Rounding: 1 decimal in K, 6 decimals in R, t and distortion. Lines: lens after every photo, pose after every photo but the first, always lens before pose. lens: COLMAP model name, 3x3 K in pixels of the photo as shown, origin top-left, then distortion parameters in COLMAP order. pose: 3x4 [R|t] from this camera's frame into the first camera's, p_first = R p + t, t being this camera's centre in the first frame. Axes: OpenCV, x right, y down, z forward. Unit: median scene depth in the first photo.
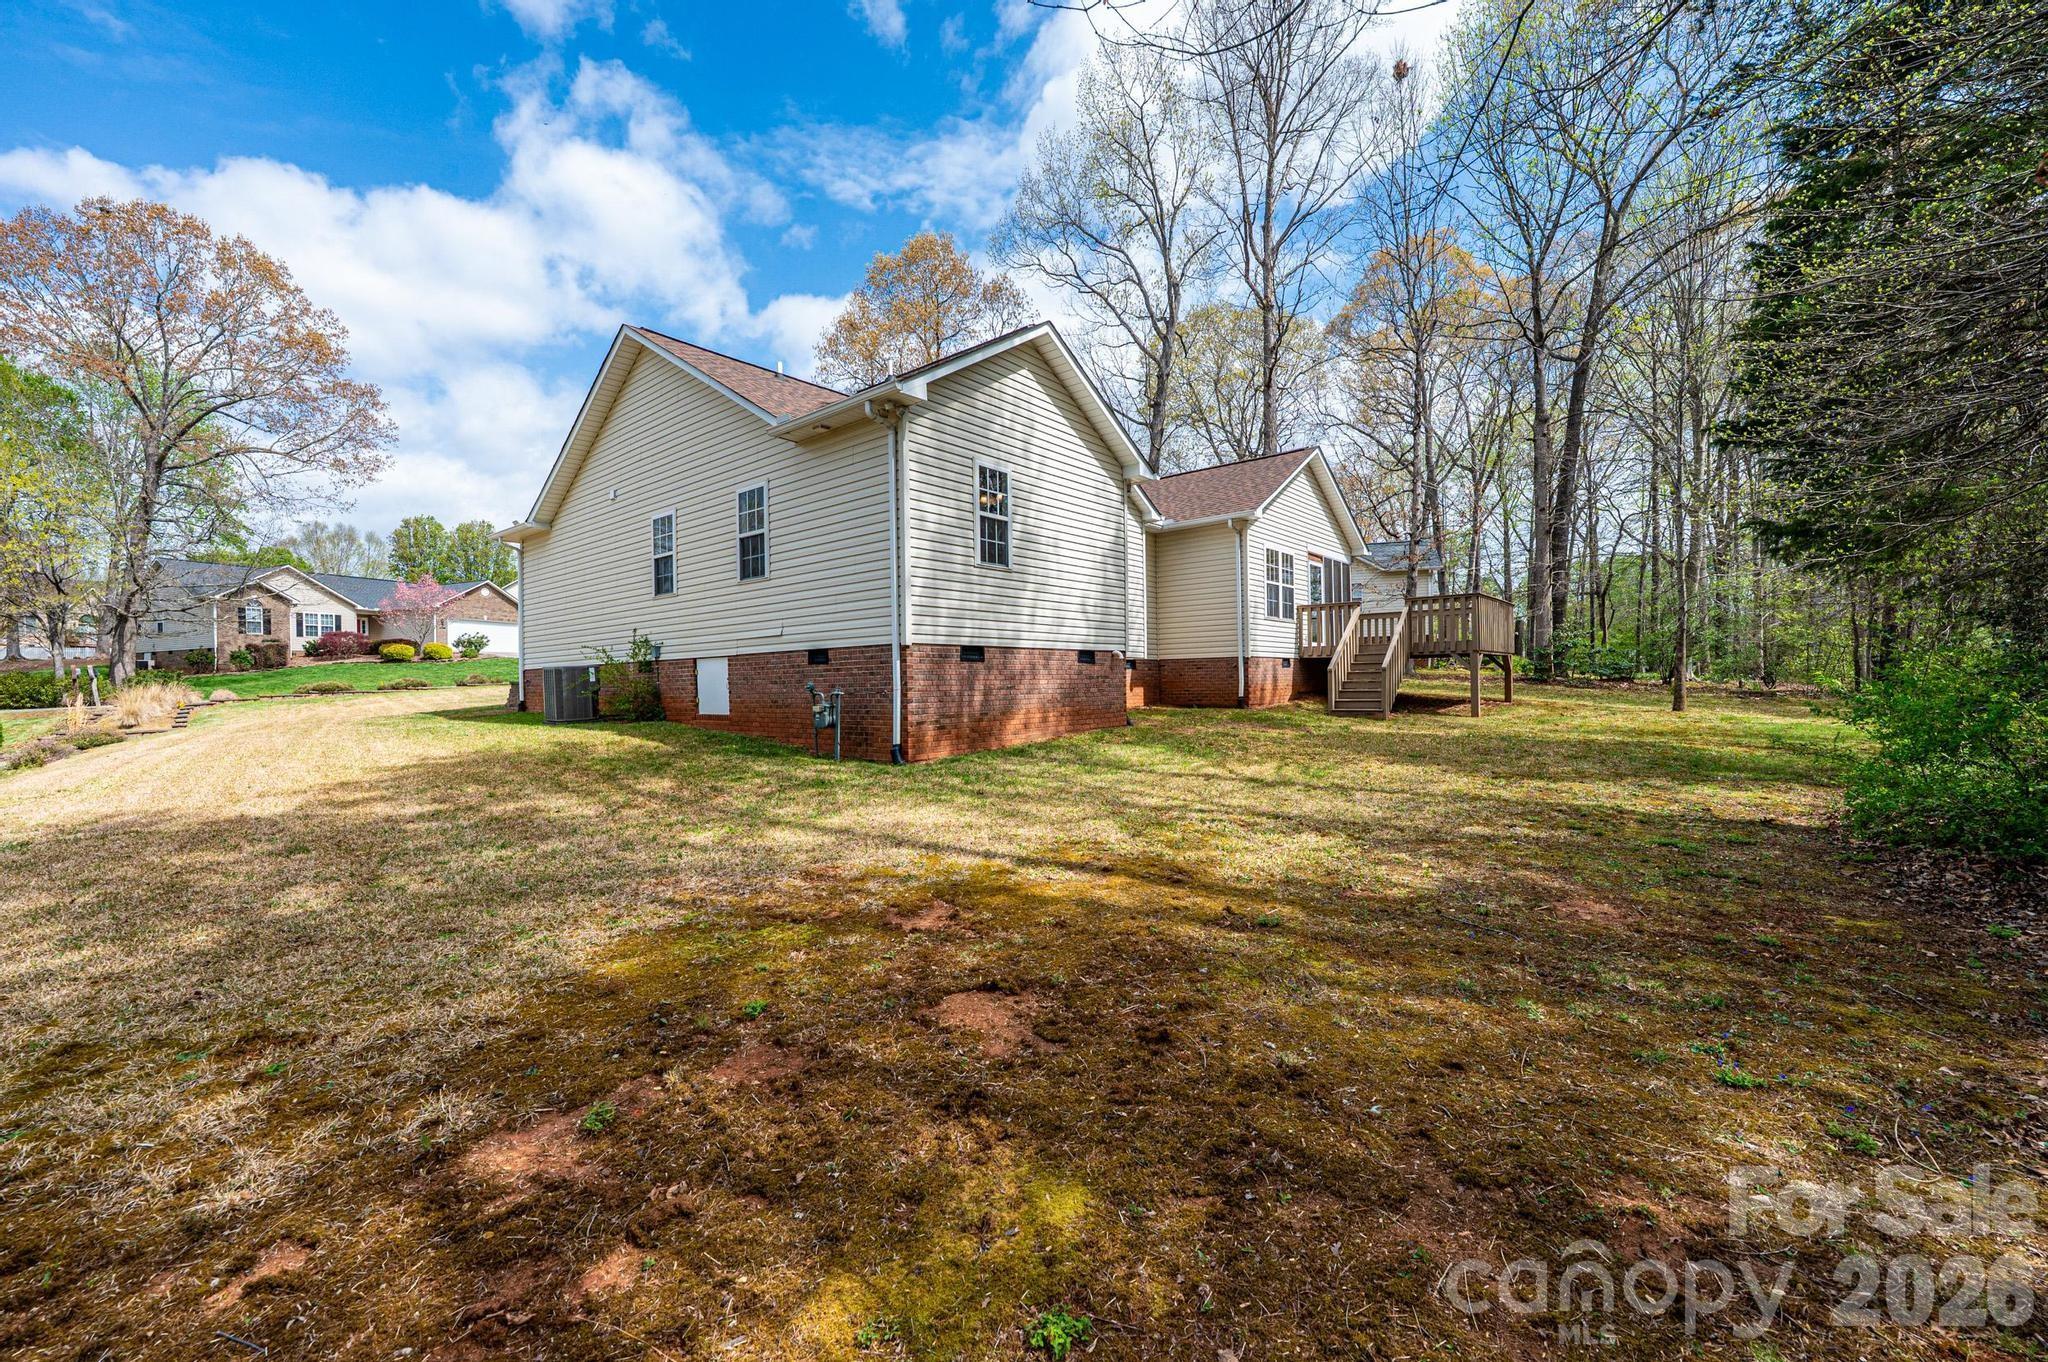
lens RADIAL K [[815.2, 0, 1010.9], [0, 815.2, 680.7], [0, 0, 1]] dist [-0.002071, -0.000238]
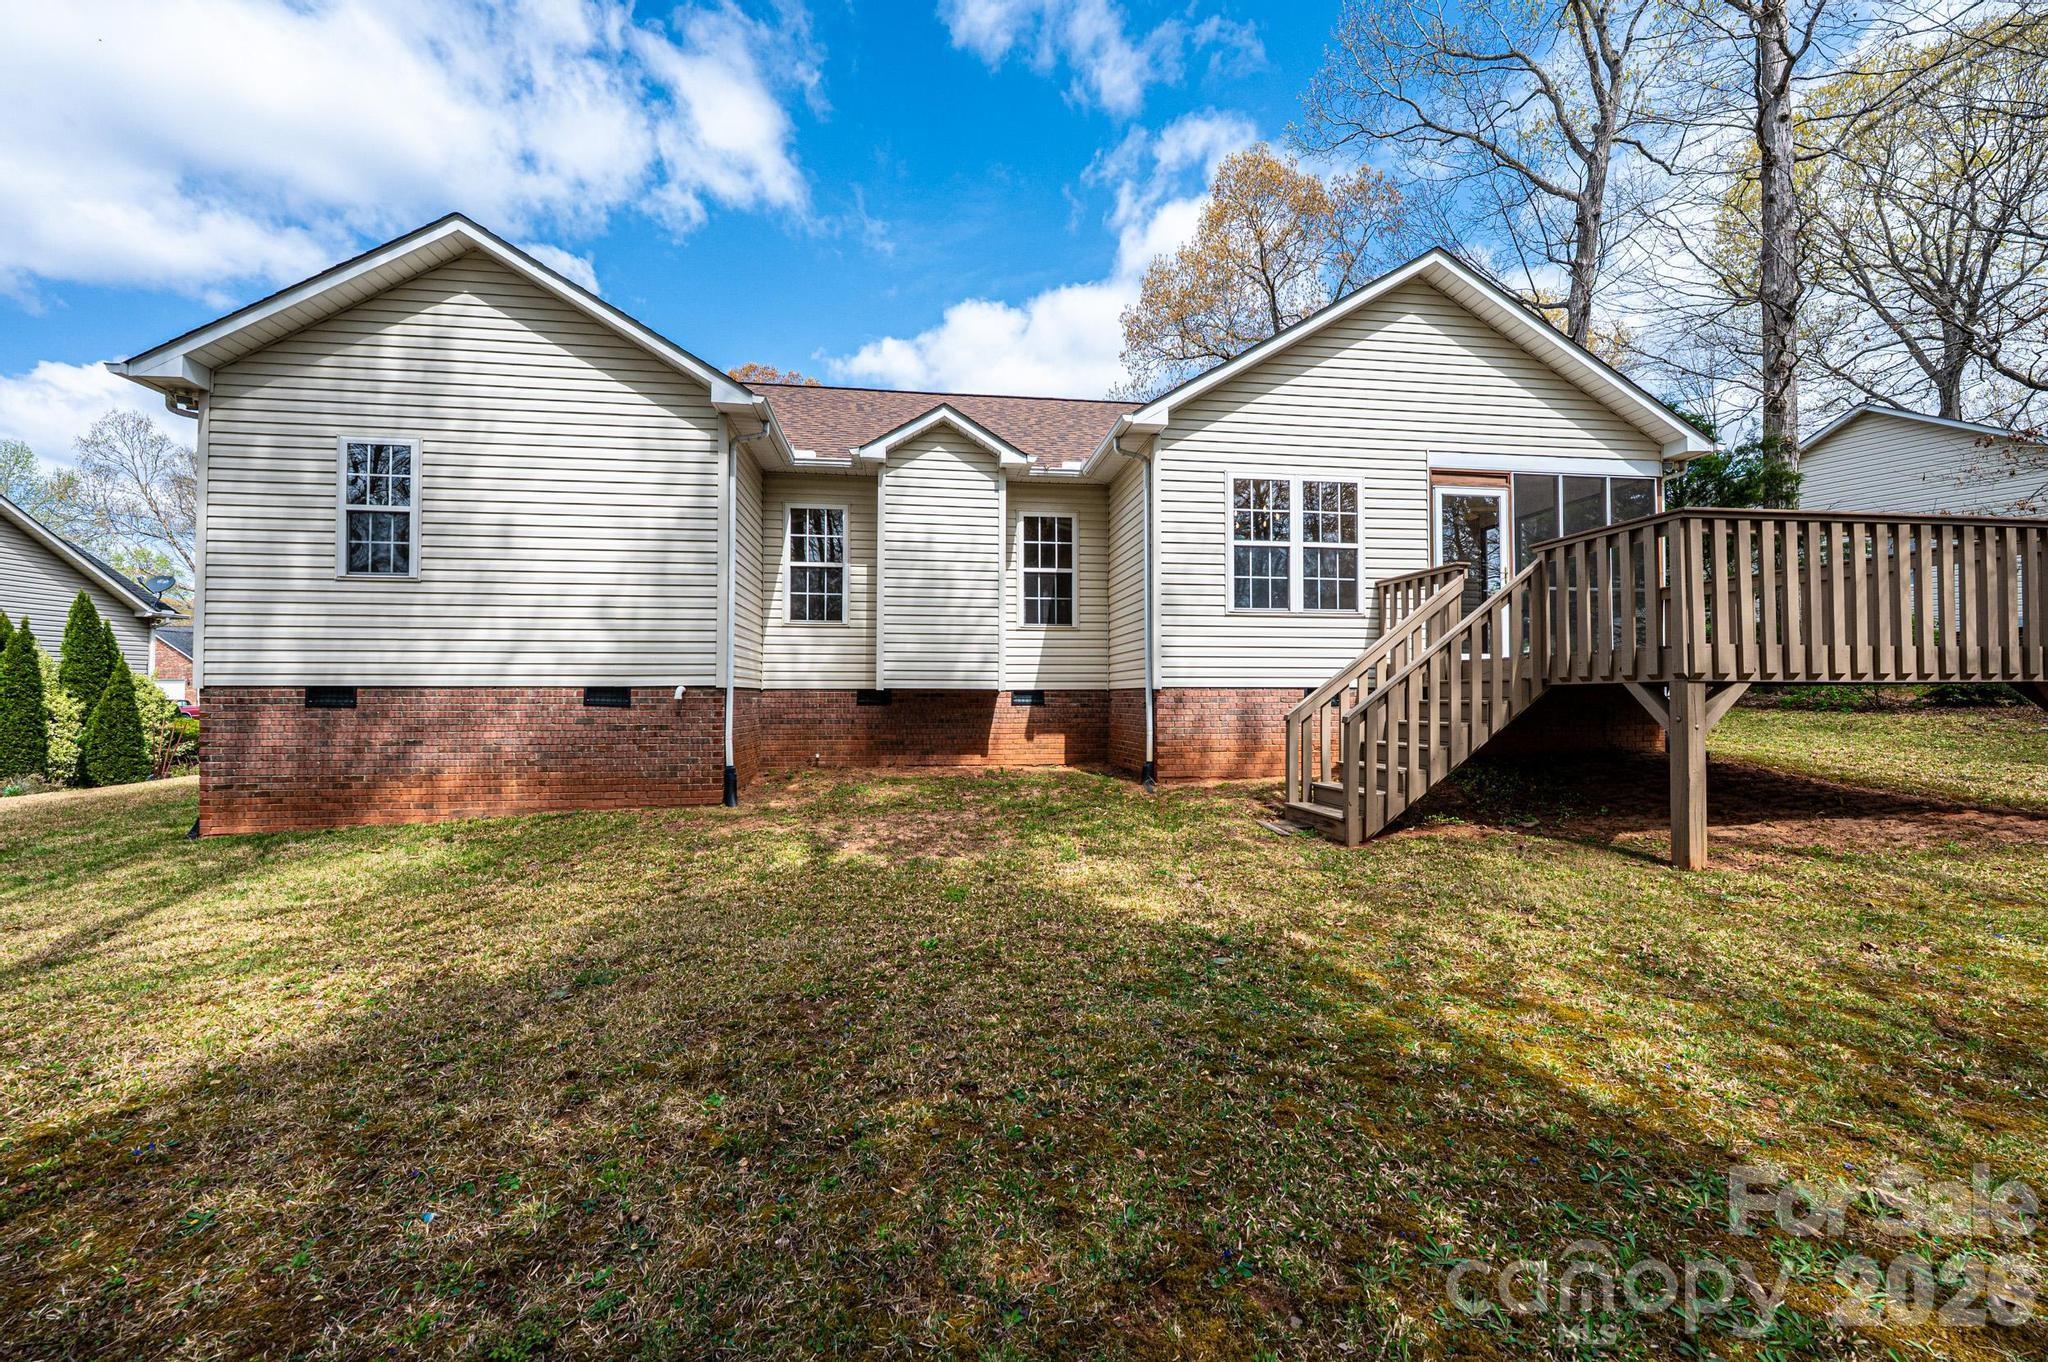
lens RADIAL K [[815.2, 0, 1024.9], [0, 815.2, 684.5], [0, 0, 1]] dist [-0.002071, -0.000238]
pose [[0.753611, 0.003047, -0.657313, 0.785257], [-0.006186, 0.999978, -0.002457, -0.040088], [0.657291, 0.005918, 0.753613, 0.732094]]
